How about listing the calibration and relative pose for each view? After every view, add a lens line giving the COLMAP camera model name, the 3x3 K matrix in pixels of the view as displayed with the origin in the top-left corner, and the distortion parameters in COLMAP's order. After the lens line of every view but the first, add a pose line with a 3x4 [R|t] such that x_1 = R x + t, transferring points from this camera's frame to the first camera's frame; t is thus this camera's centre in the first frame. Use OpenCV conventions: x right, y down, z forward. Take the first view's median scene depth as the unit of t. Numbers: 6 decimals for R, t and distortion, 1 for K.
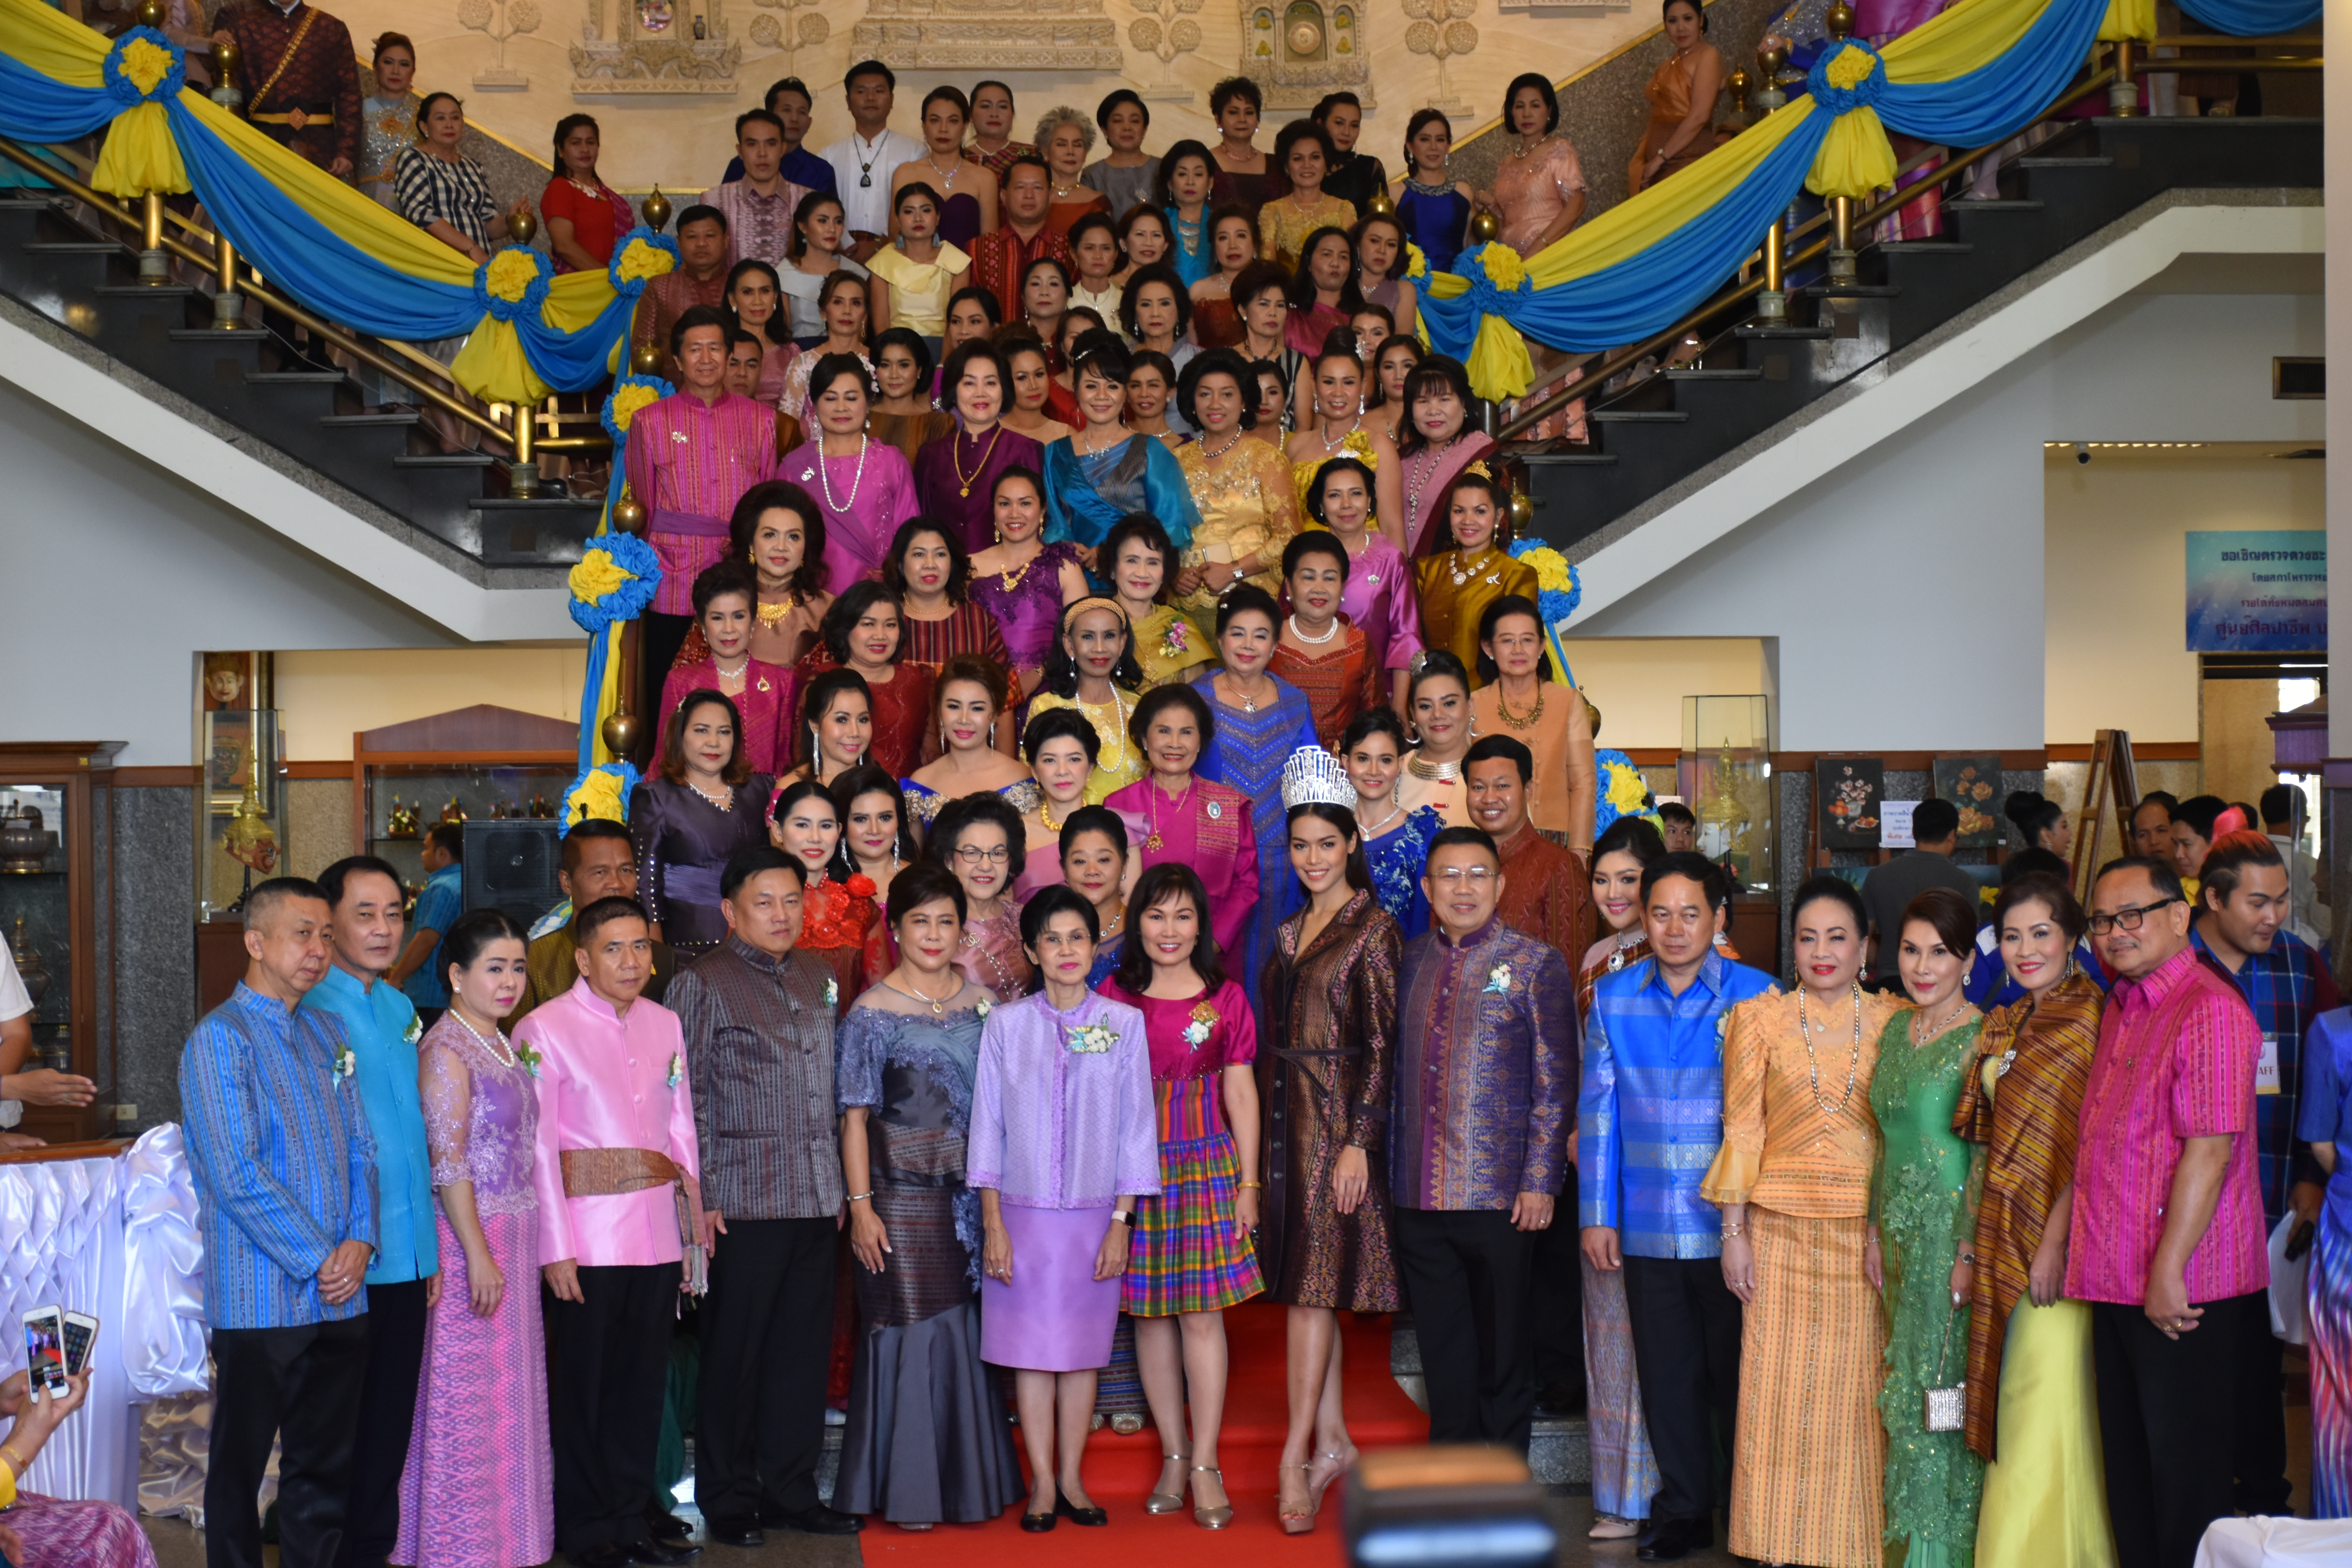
lens RADIAL K [[4710.0, 0, 1176.0], [0, 4710.0, 784.0], [0, 0, 1]] dist [-0.047372, 0.238559]
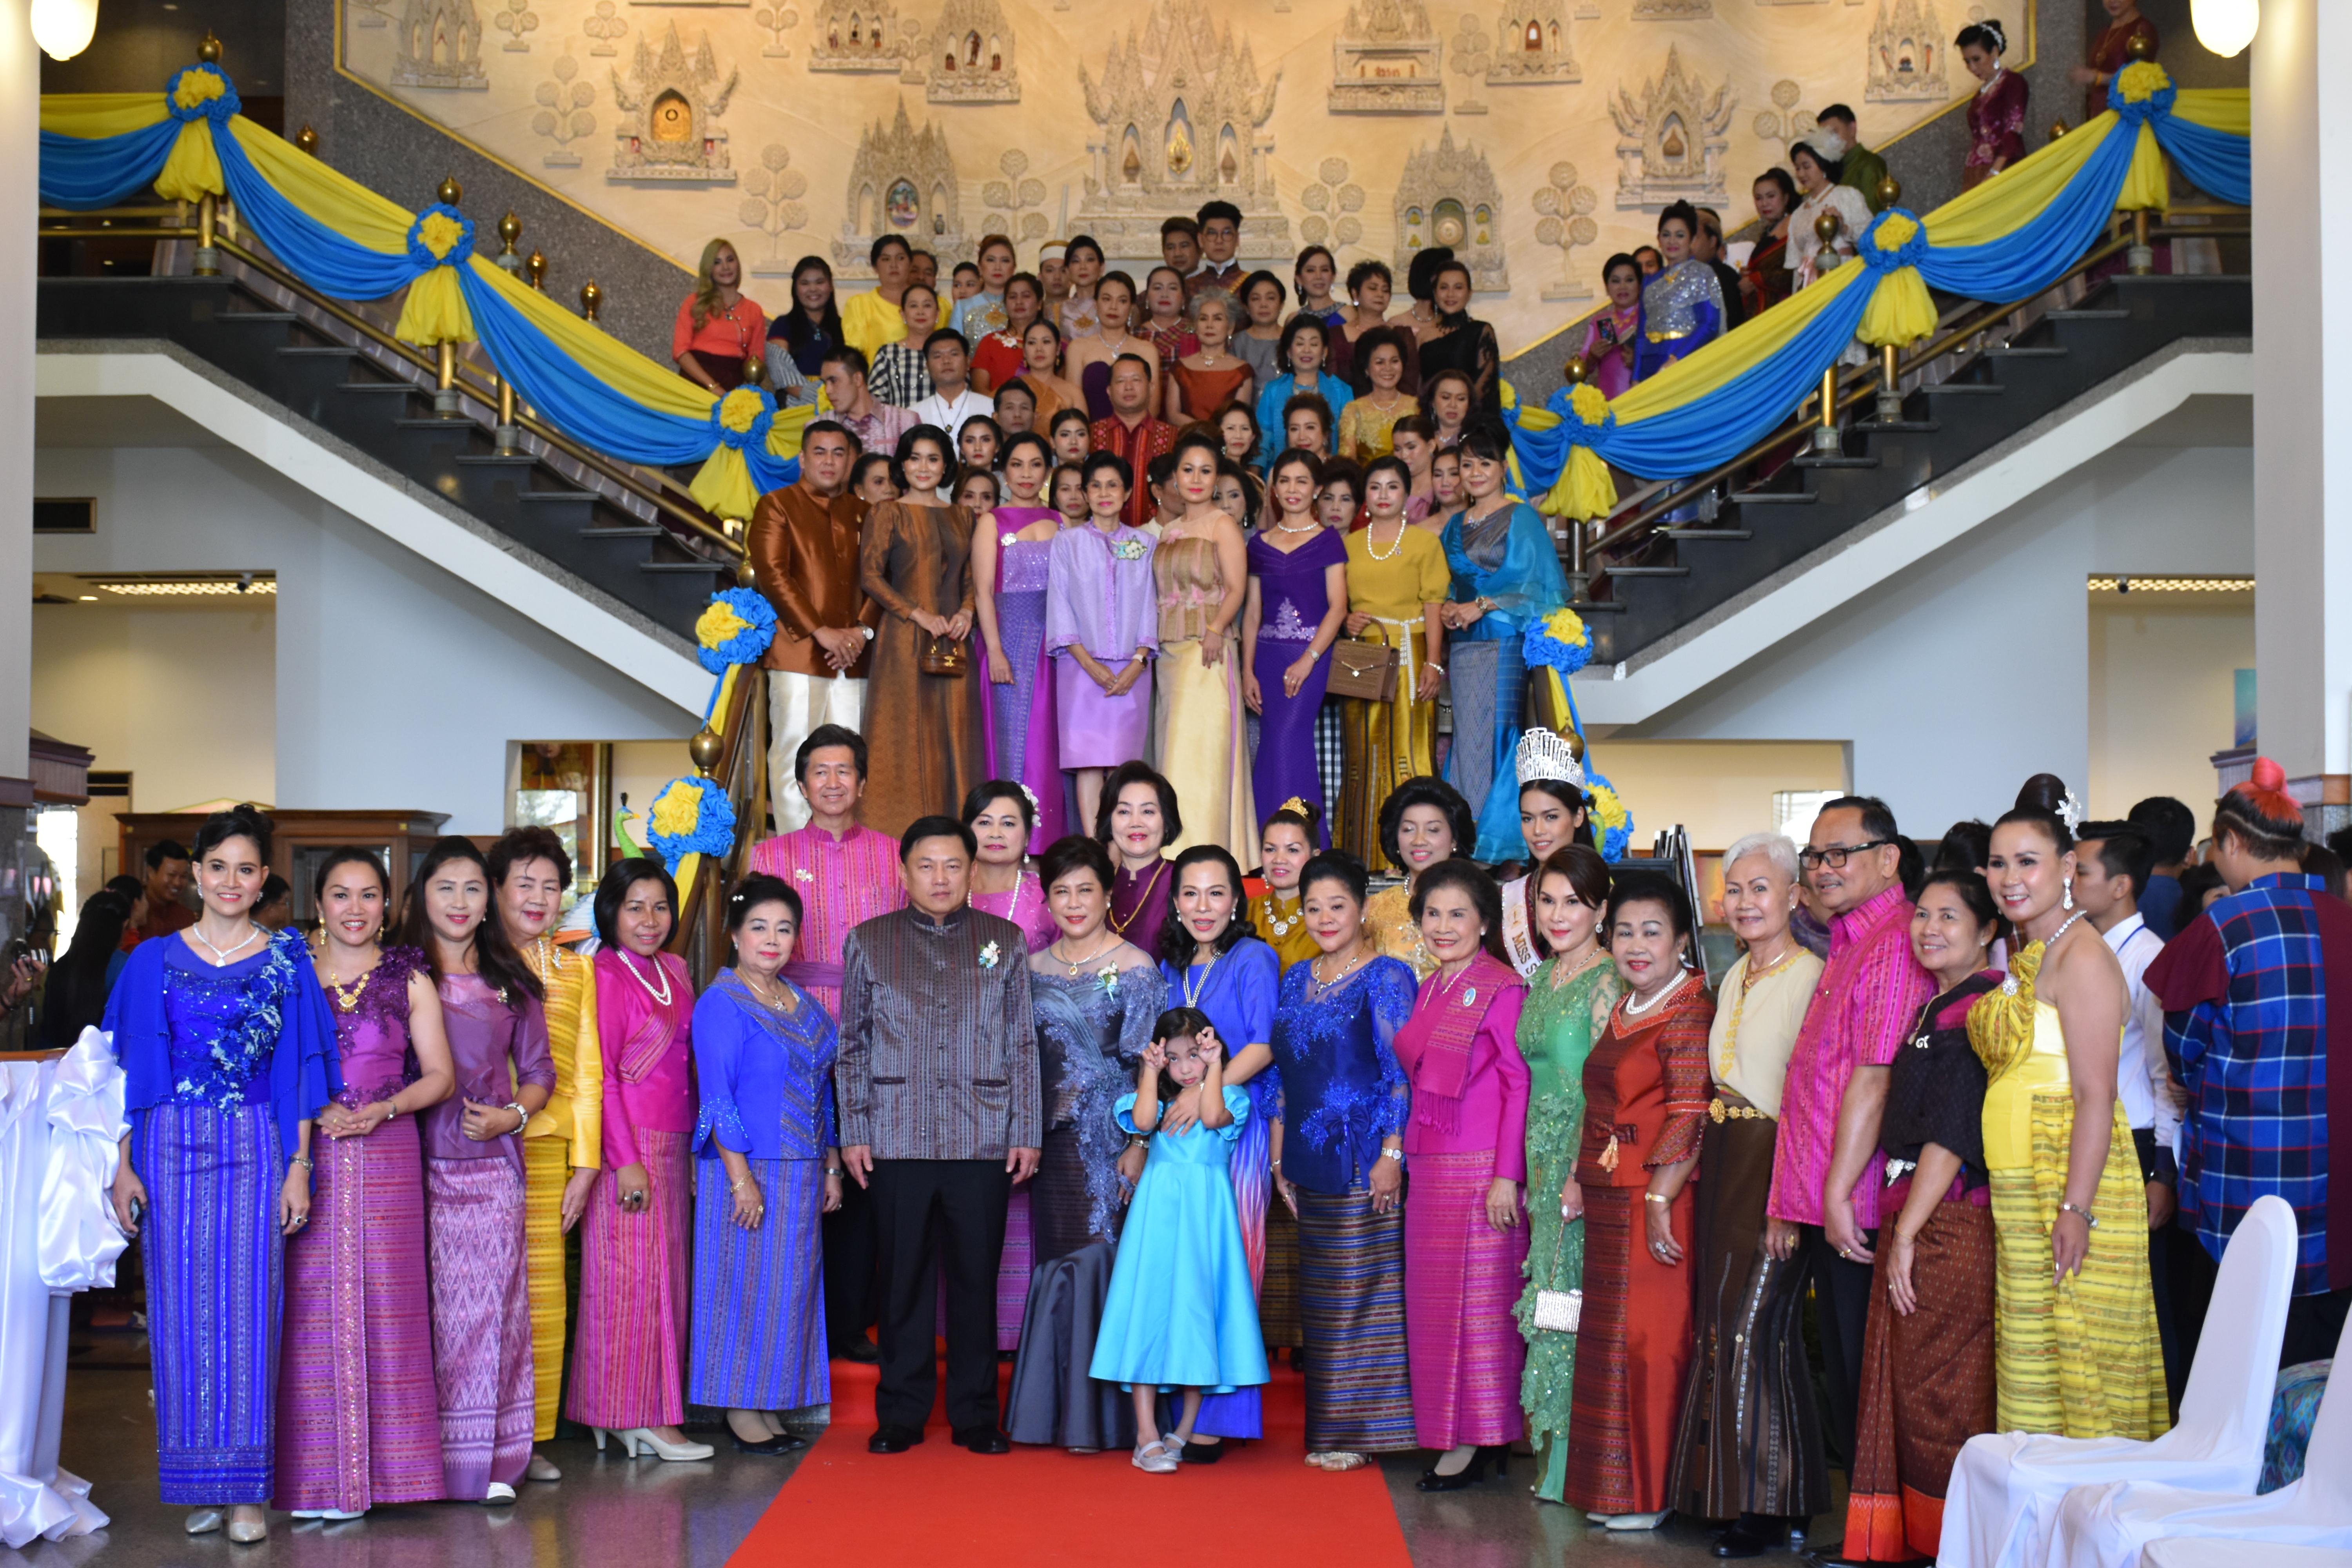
lens RADIAL K [[3661.0, 0, 1176.0], [0, 3661.0, 784.0], [0, 0, 1]] dist [-0.005084, -0.100142]
pose [[0.994952, 0.008189, -0.100019, 0.058473], [-0.012887, 0.998839, -0.046412, 0.026120], [0.099523, 0.047467, 0.993902, 0.098300]]
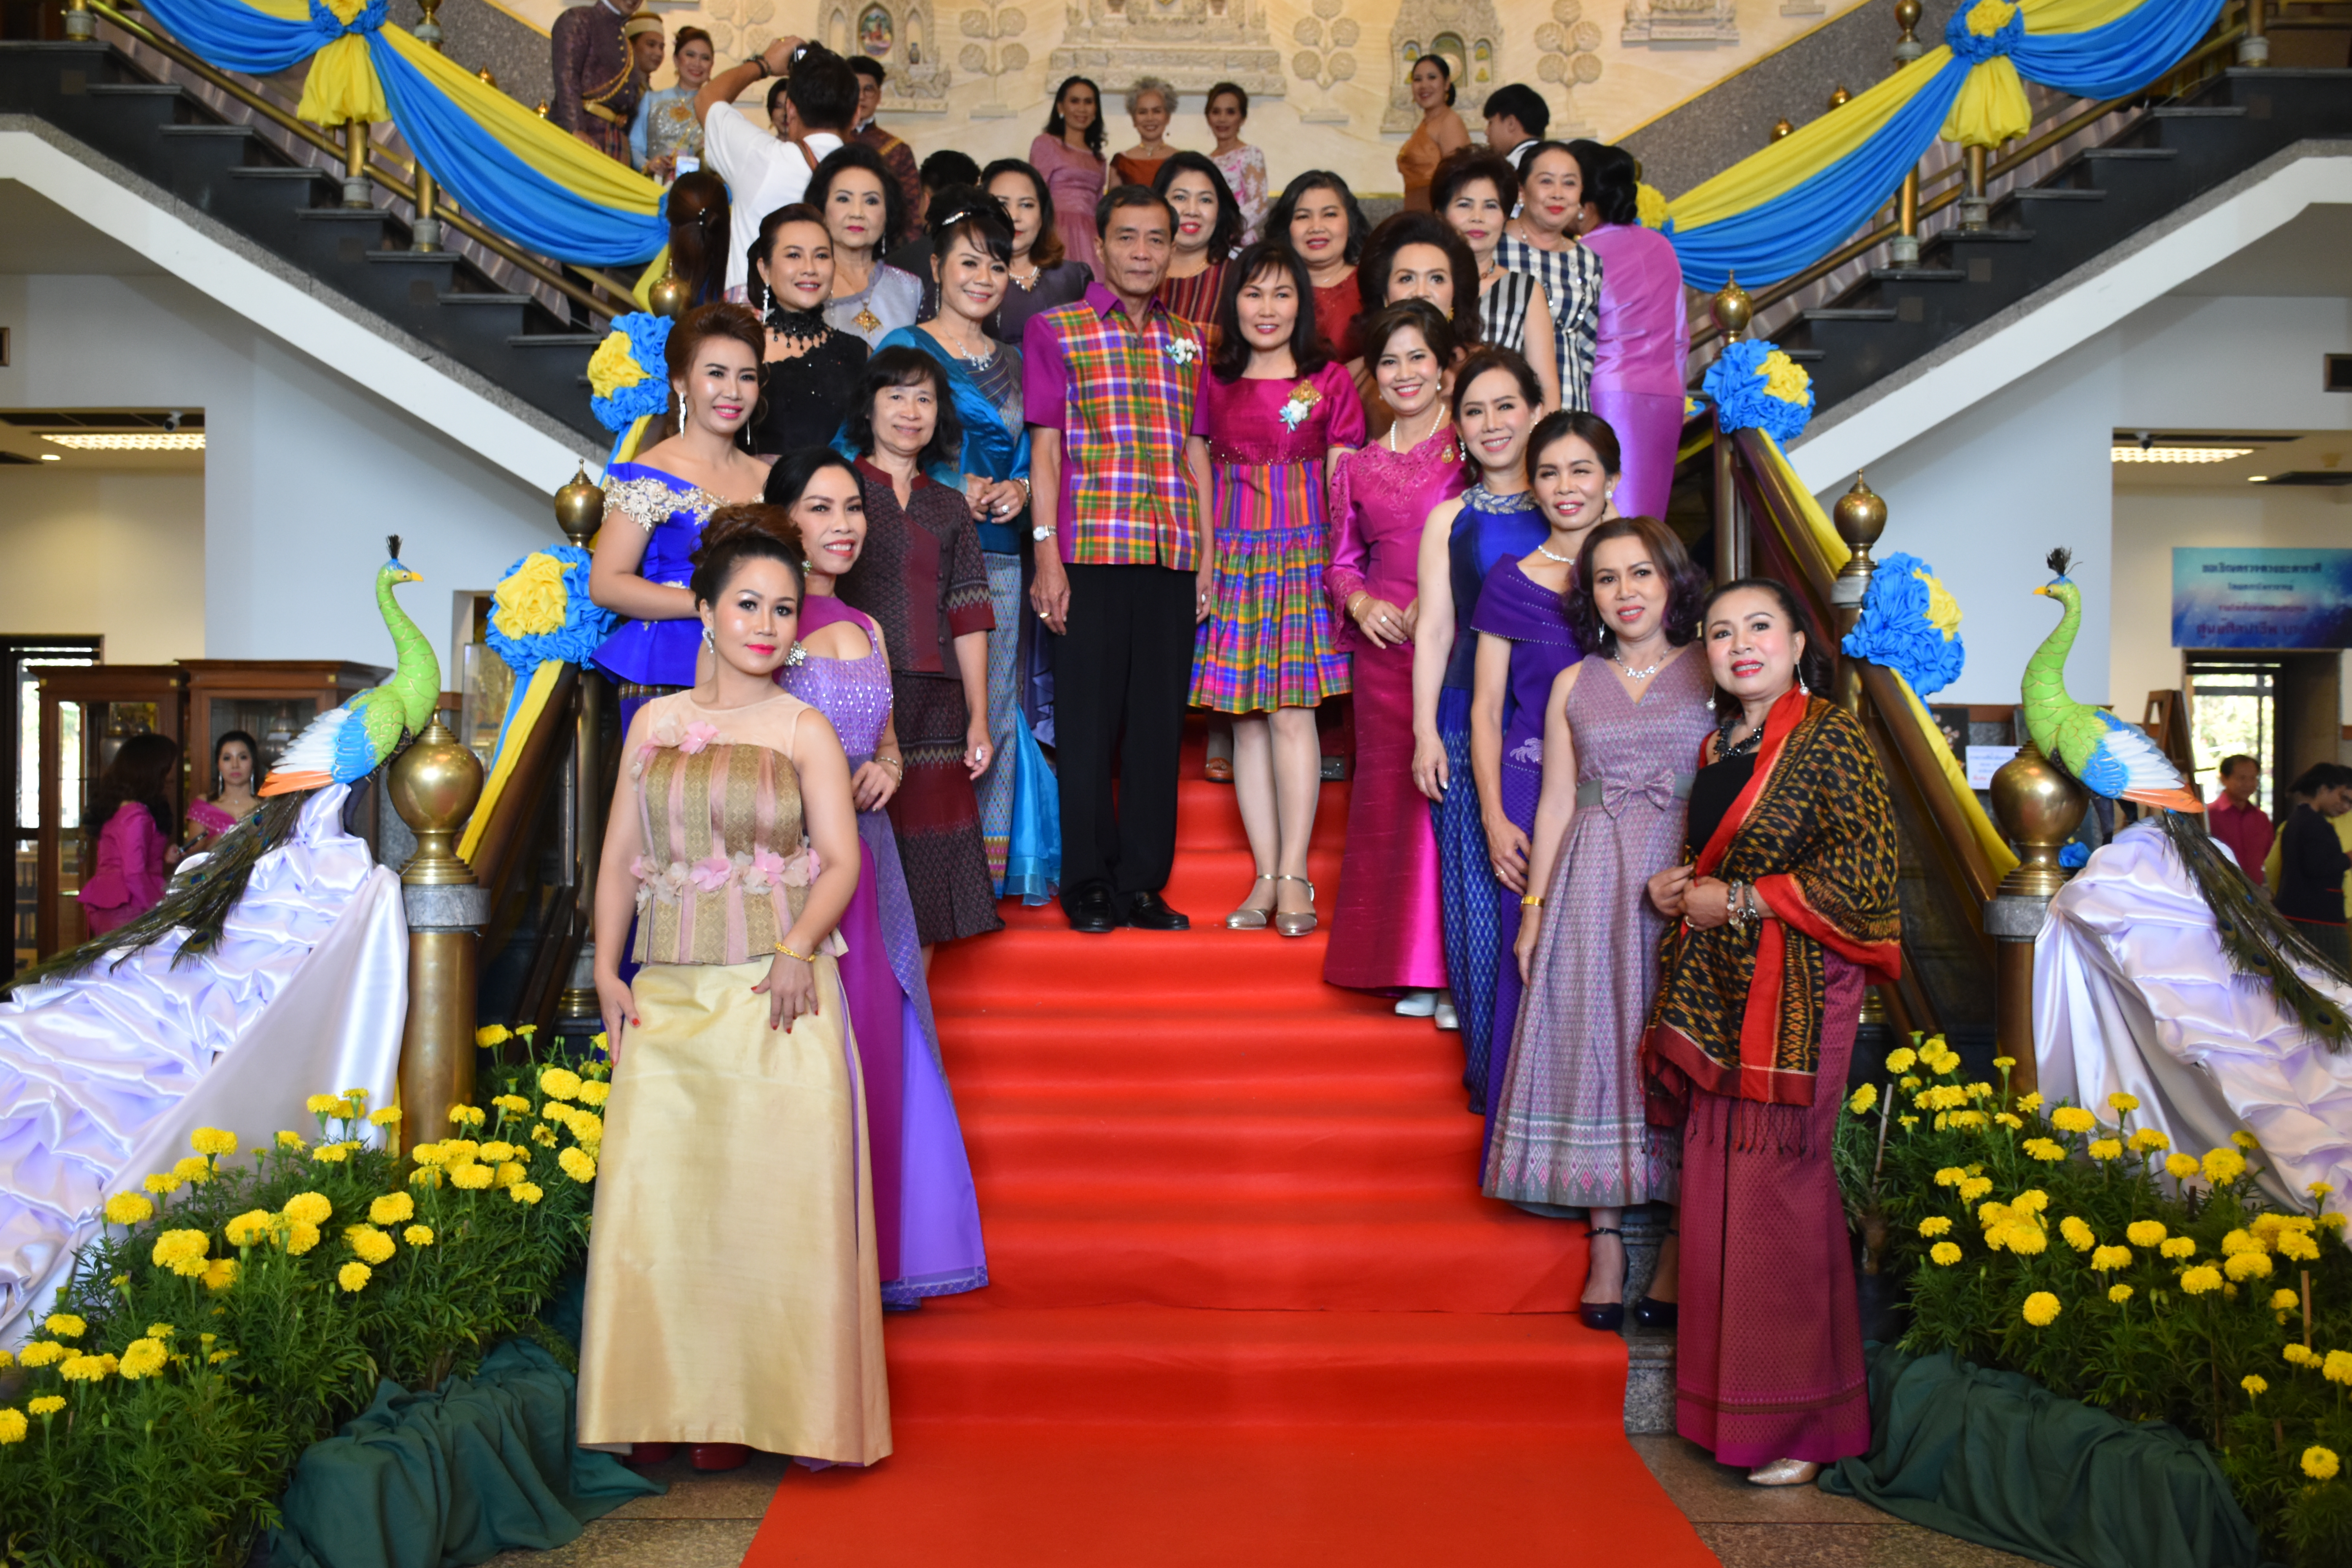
lens RADIAL K [[2606.2, 0, 1164.3], [0, 2606.2, 782.9], [0, 0, 1]] dist [0.002649, 0.021955]
pose [[0.997847, 0.015584, -0.063701, 0.002169], [-0.016575, 0.999749, -0.015055, 0.026796], [0.063450, 0.016078, 0.997855, 0.418761]]
